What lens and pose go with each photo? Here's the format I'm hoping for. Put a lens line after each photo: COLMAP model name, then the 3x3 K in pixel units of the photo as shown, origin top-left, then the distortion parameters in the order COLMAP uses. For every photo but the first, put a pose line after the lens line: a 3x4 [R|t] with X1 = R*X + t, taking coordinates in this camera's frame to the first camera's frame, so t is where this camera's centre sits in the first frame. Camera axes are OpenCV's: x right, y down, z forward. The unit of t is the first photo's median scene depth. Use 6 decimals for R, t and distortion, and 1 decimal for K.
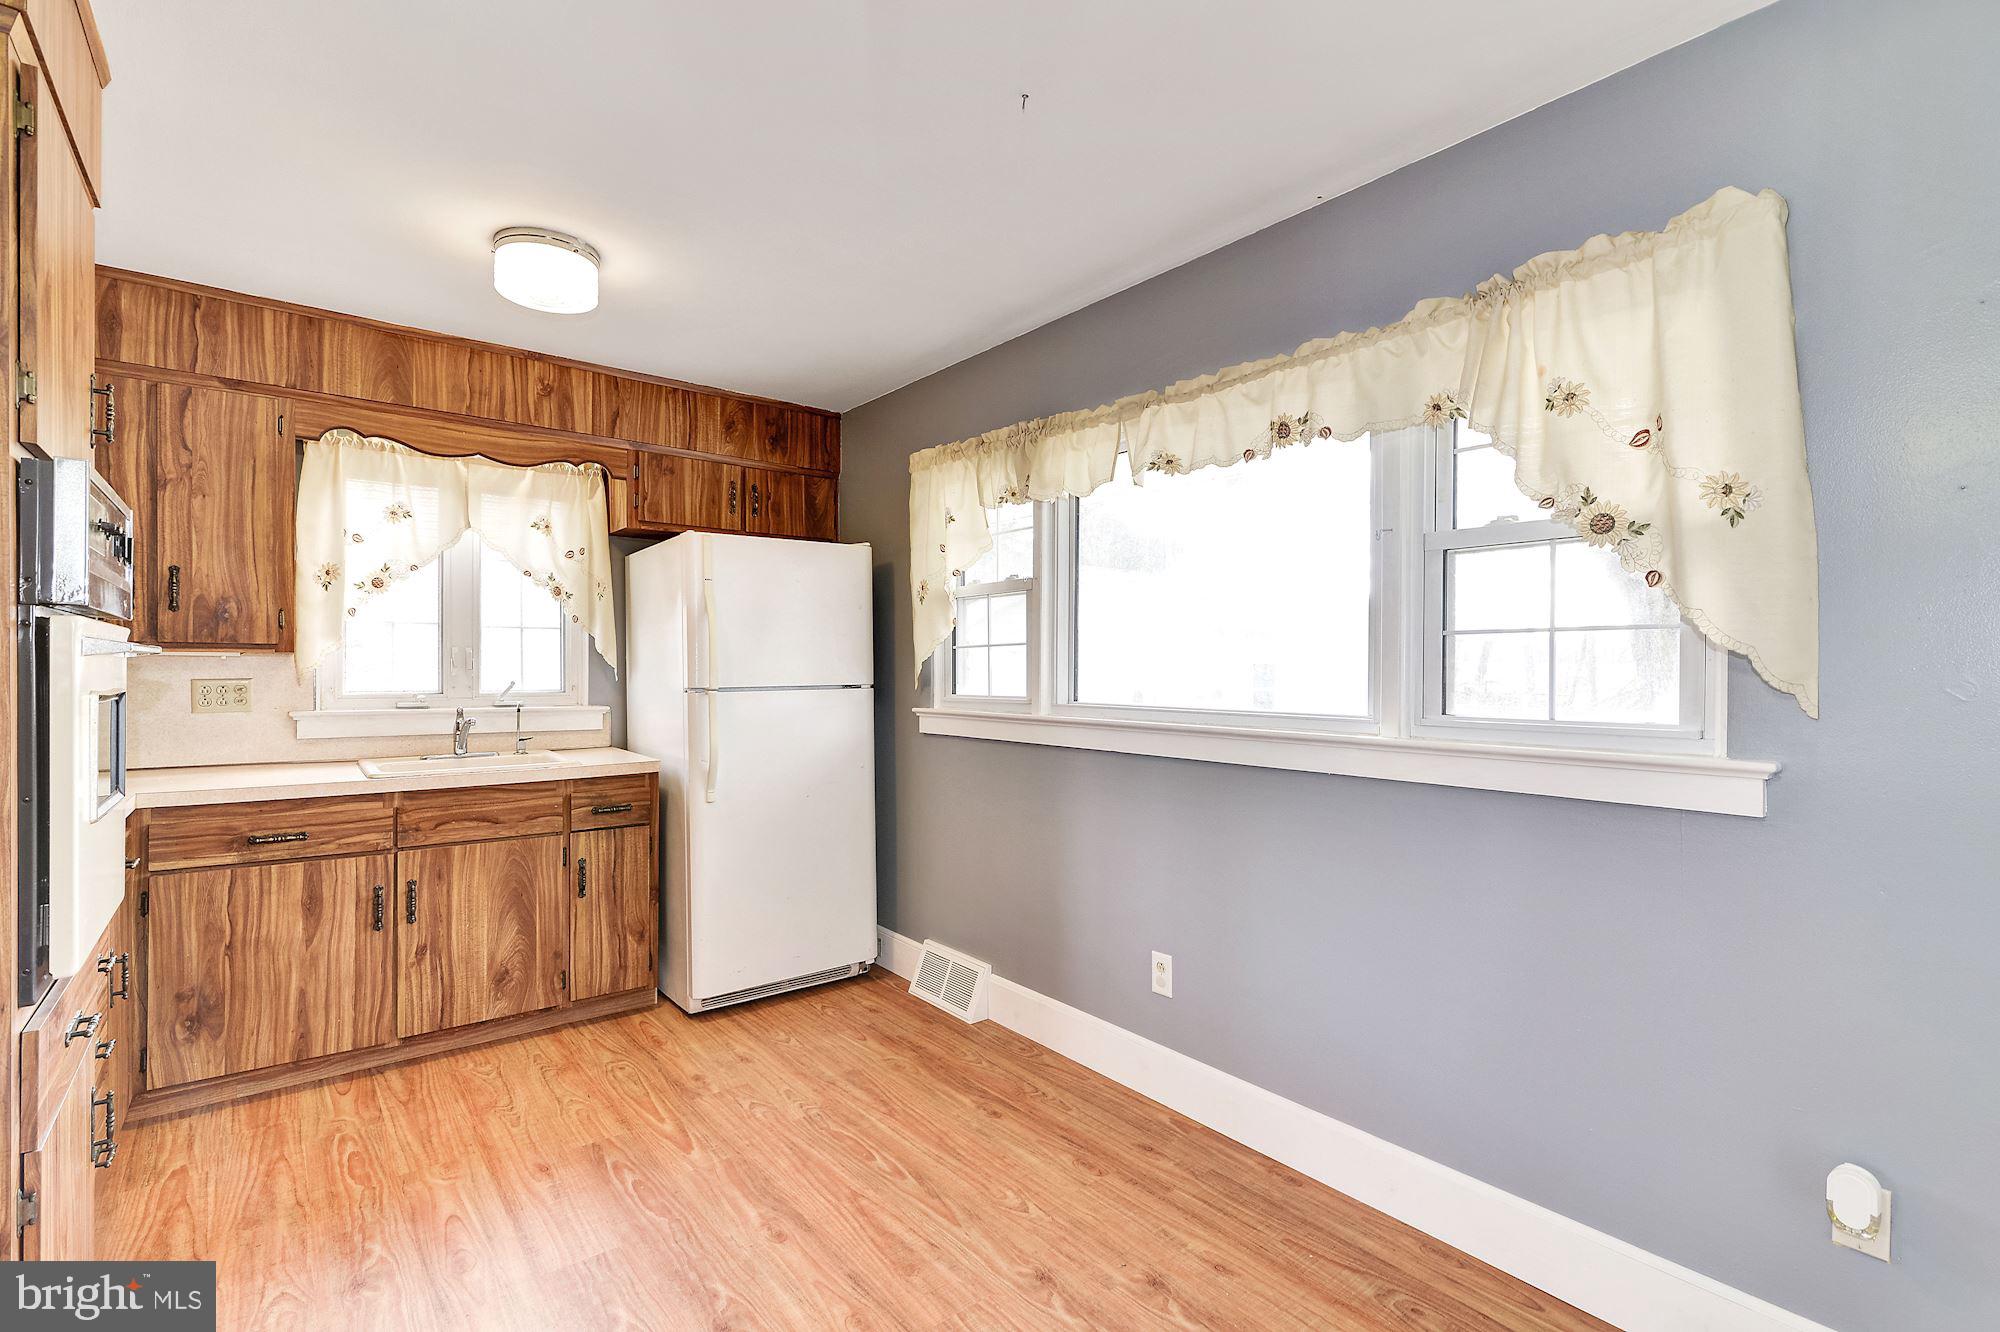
lens RADIAL K [[913.6, 0, 1011.7], [0, 913.6, 679.0], [0, 0, 1]] dist [-0.001127, -0.000050]
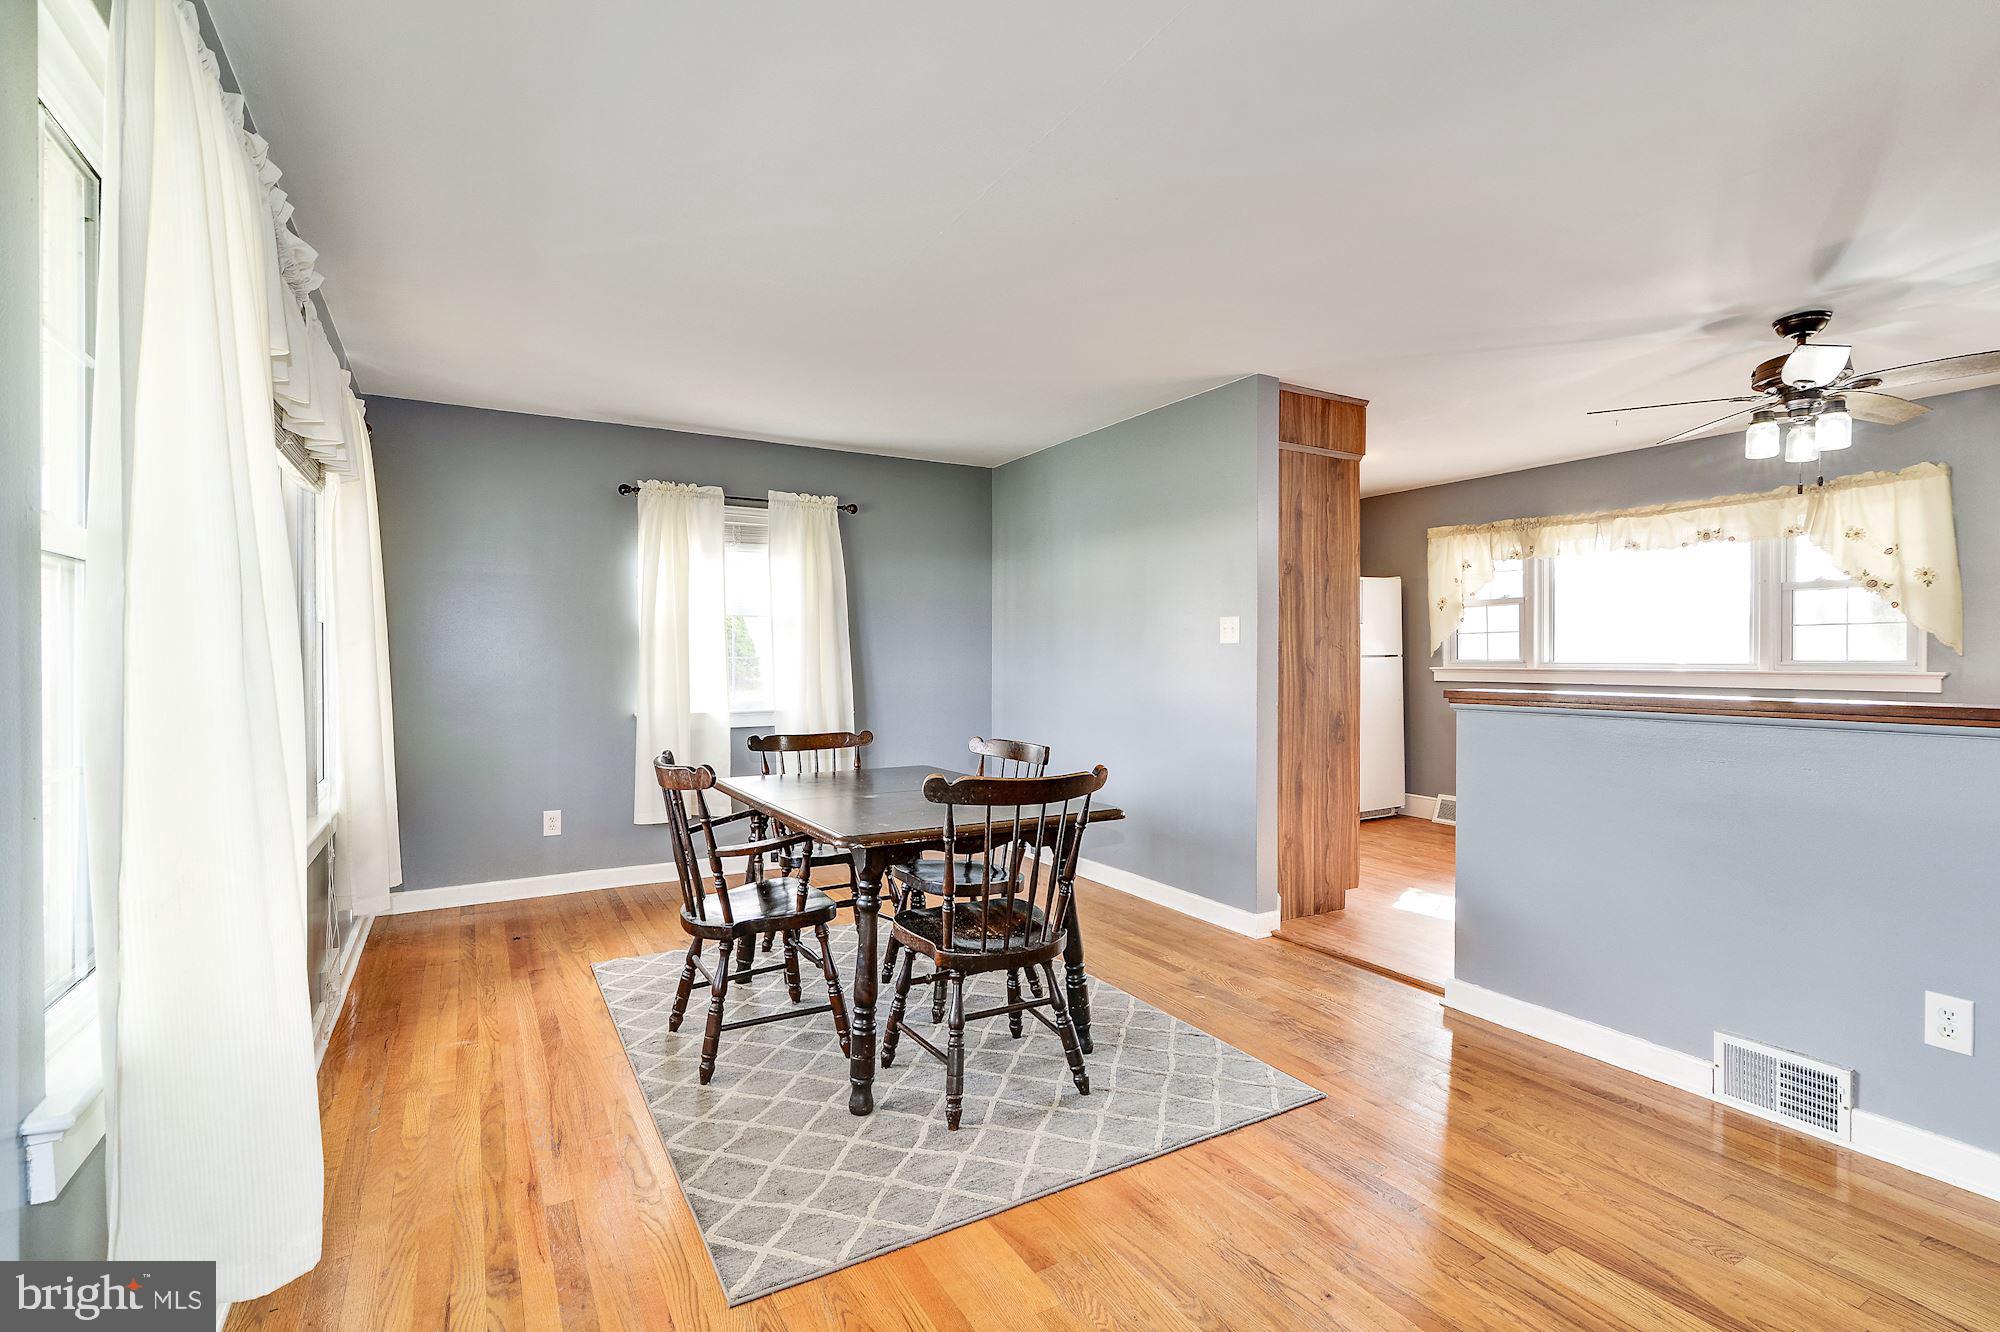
lens RADIAL K [[919.2, 0, 1003.1], [0, 919.2, 666.1], [0, 0, 1]] dist [0.001298, 0.000278]
pose [[0.988001, -0.007468, -0.154268, -1.040099], [0.007761, 0.999969, 0.001300, 0.031911], [0.154254, -0.002482, 0.988028, -1.469779]]
